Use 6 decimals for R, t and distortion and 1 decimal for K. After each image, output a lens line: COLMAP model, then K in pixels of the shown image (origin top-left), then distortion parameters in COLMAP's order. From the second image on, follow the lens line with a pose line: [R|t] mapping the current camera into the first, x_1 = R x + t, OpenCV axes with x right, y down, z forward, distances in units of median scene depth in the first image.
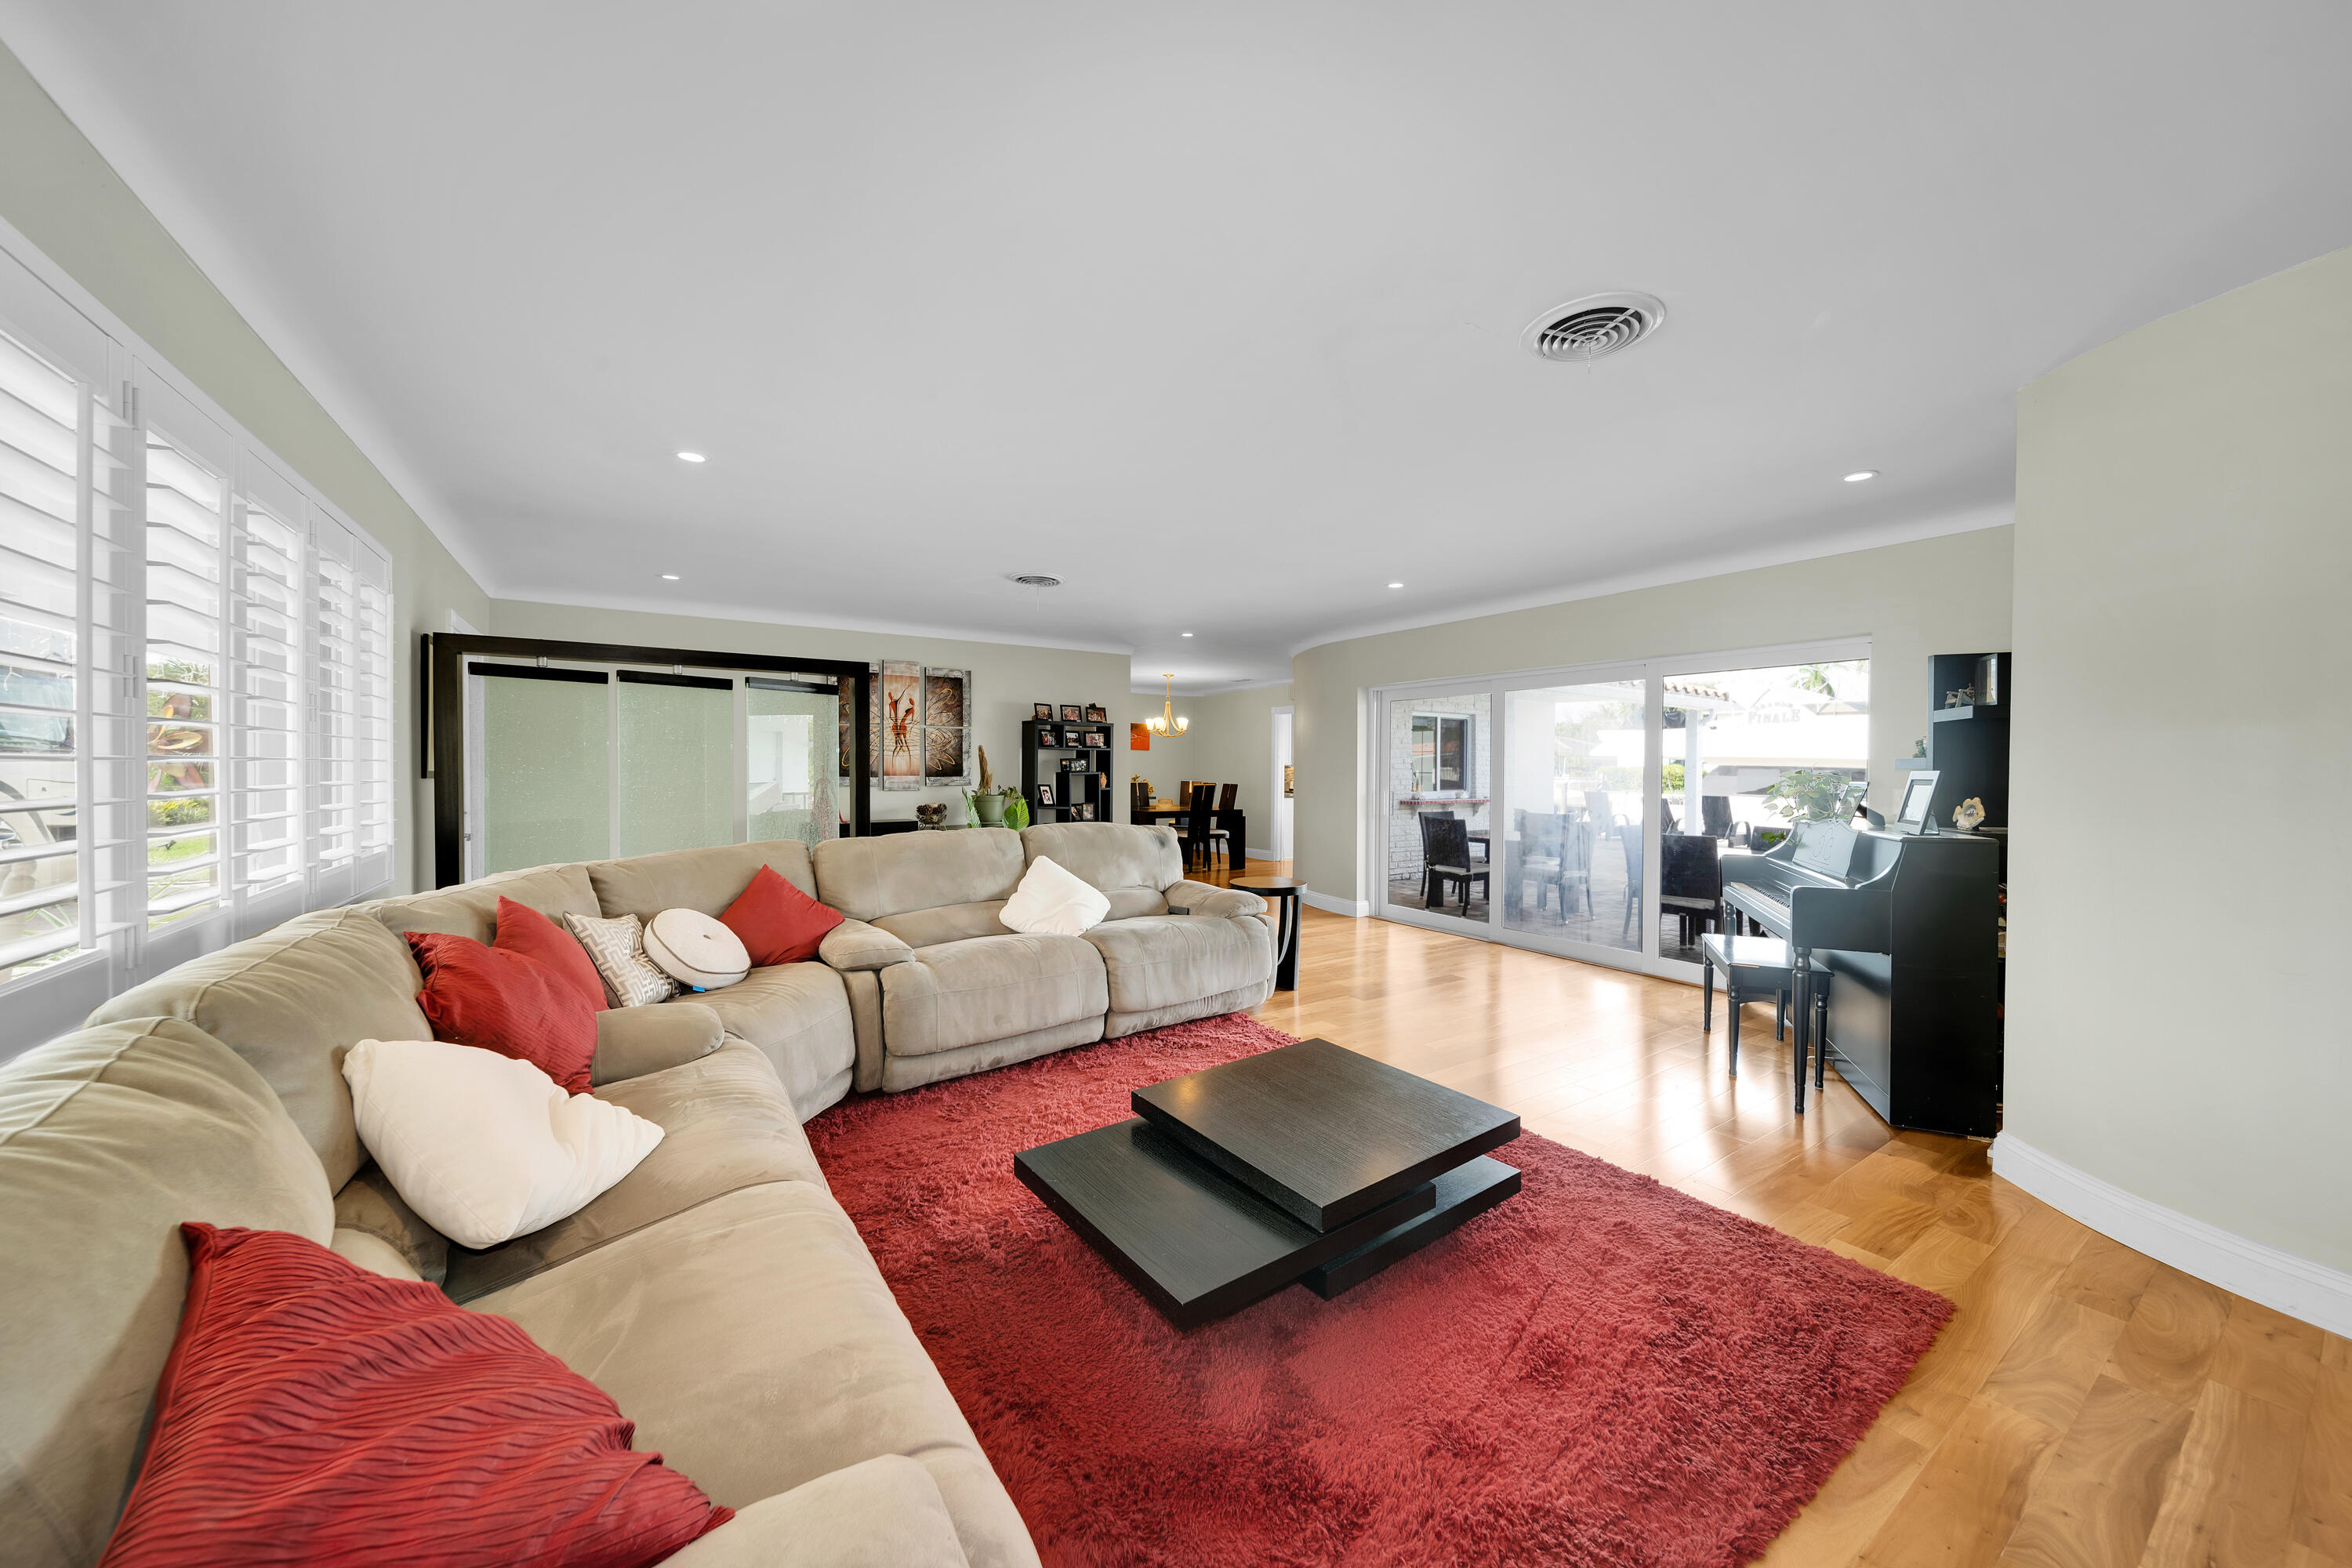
lens RADIAL K [[828.4, 0, 1194.3], [0, 828.4, 777.4], [0, 0, 1]] dist [0.001055, 0.000033]
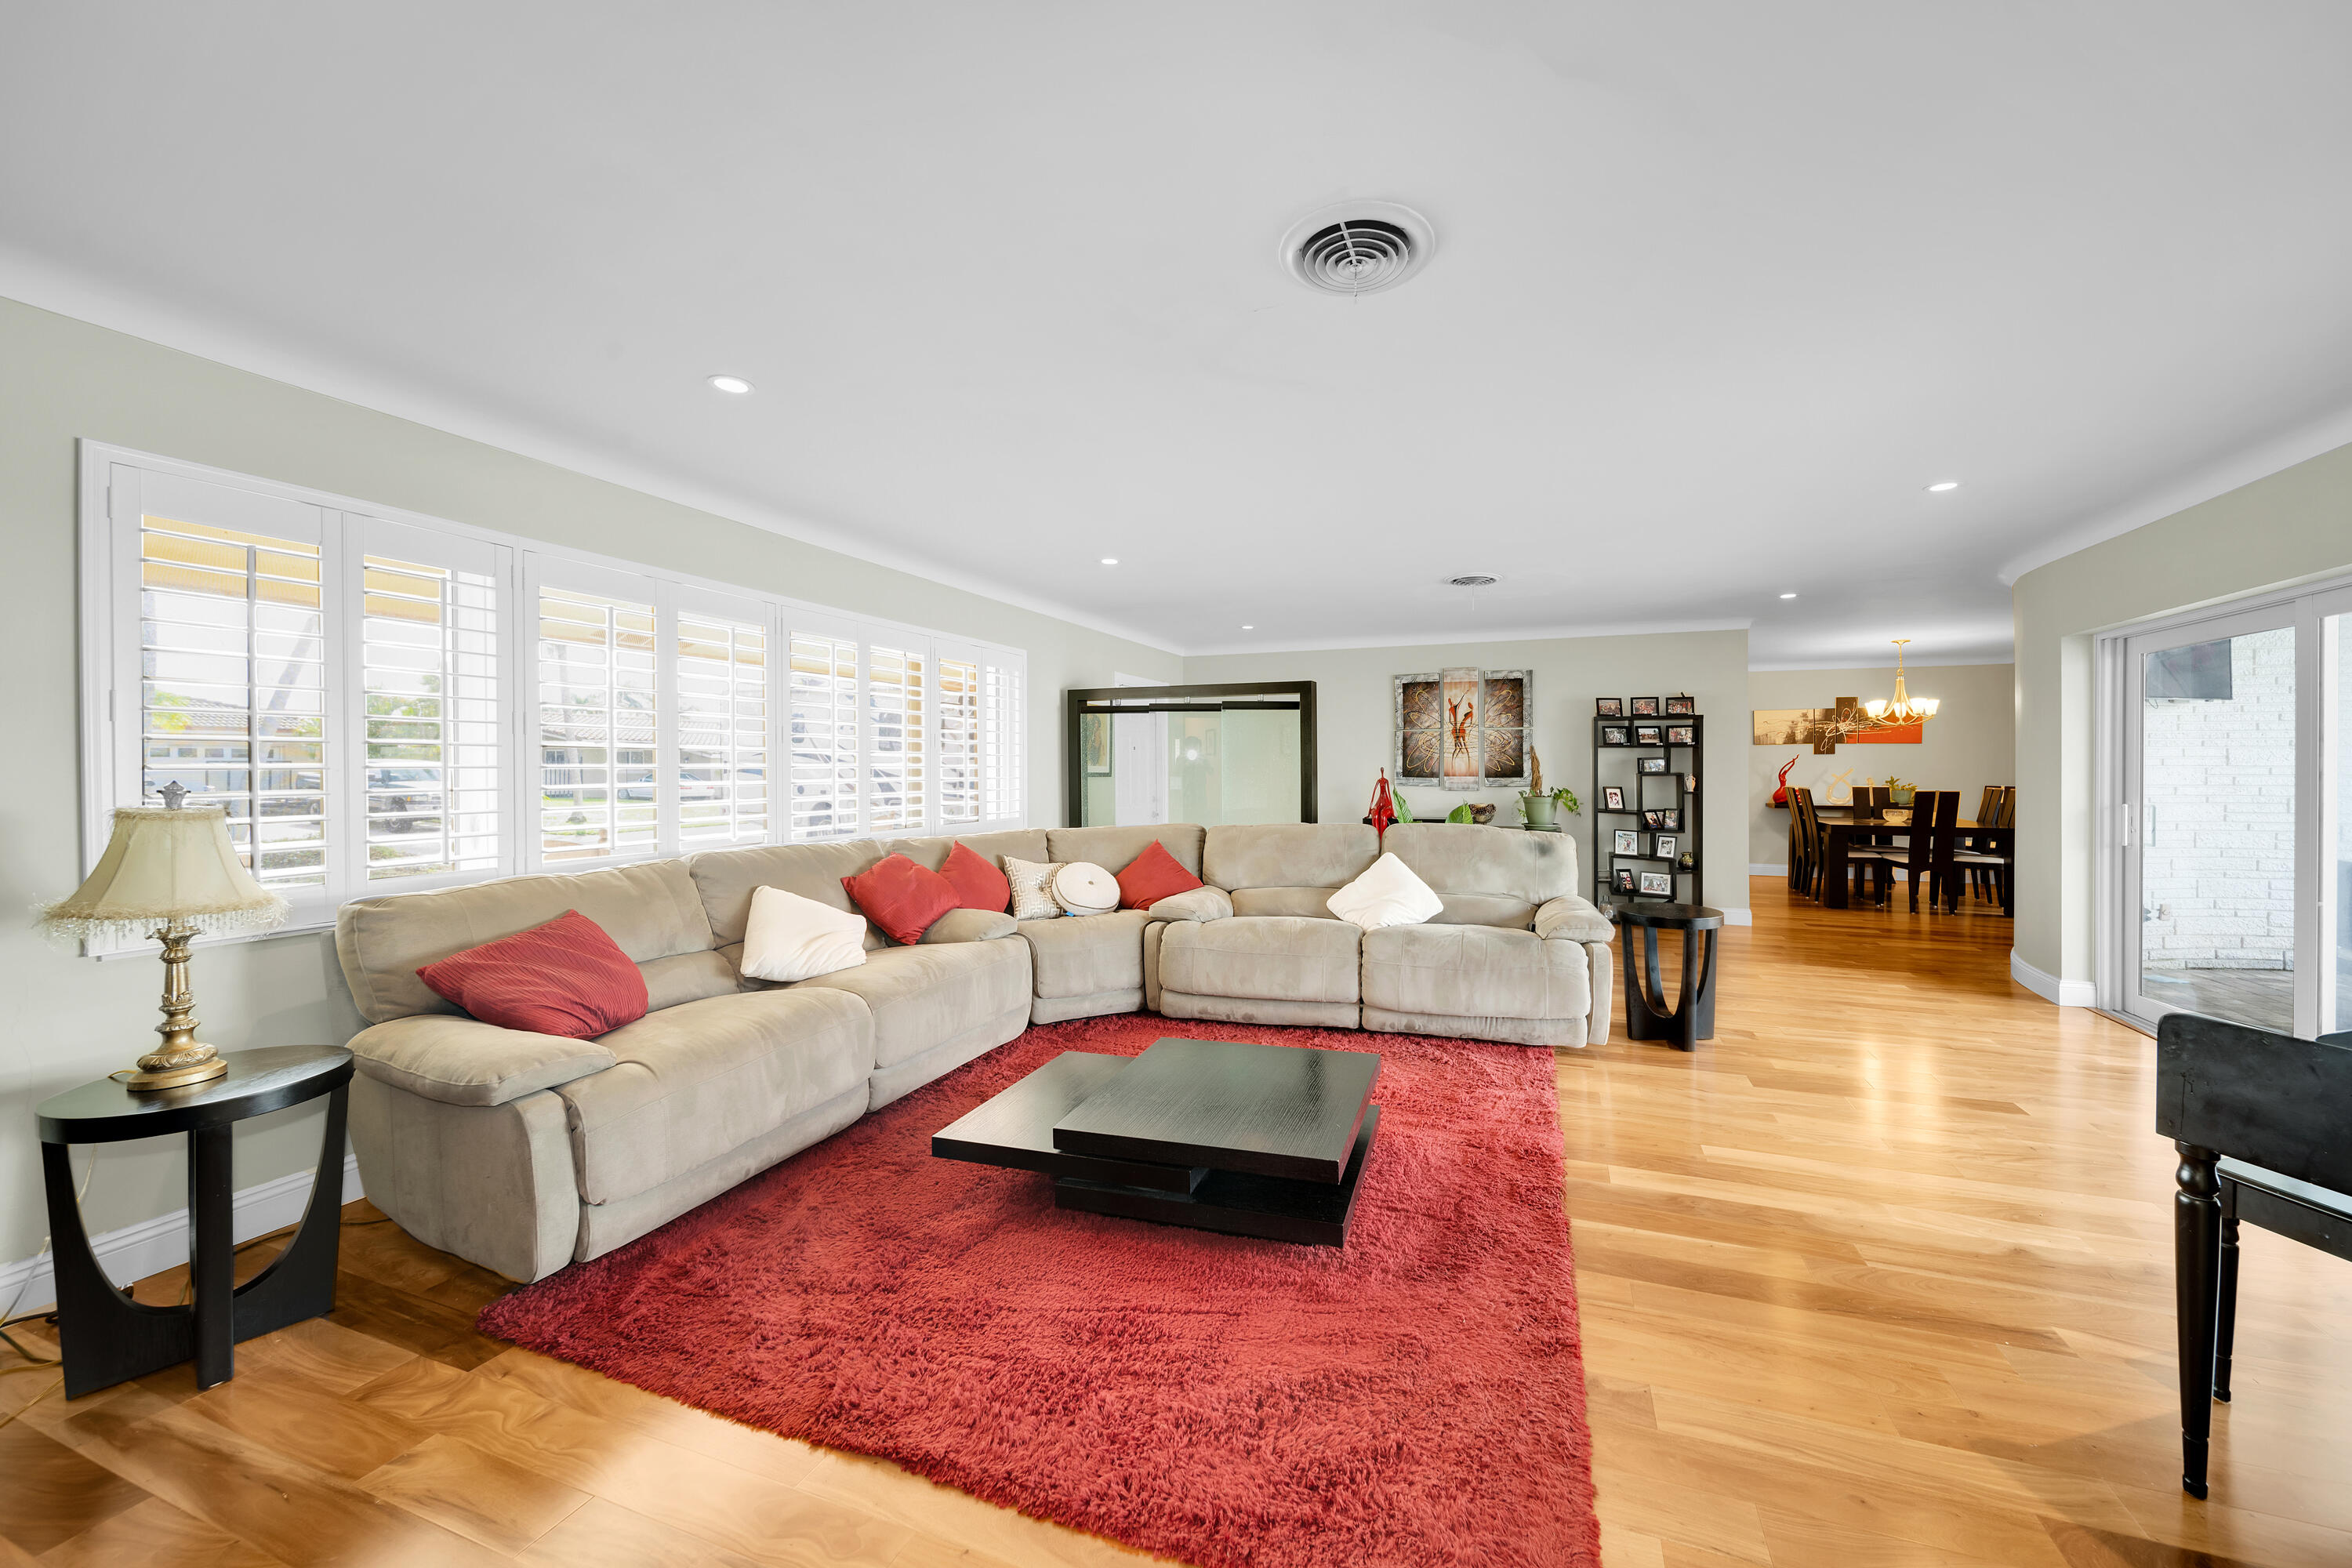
lens RADIAL K [[828.4, 0, 1194.3], [0, 828.4, 777.4], [0, 0, 1]] dist [0.001055, 0.000033]
pose [[0.604356, 0.002575, -0.796711, 0.296820], [-0.003789, 0.999993, 0.000358, -0.000197], [0.796706, 0.002802, 0.604361, 0.099070]]
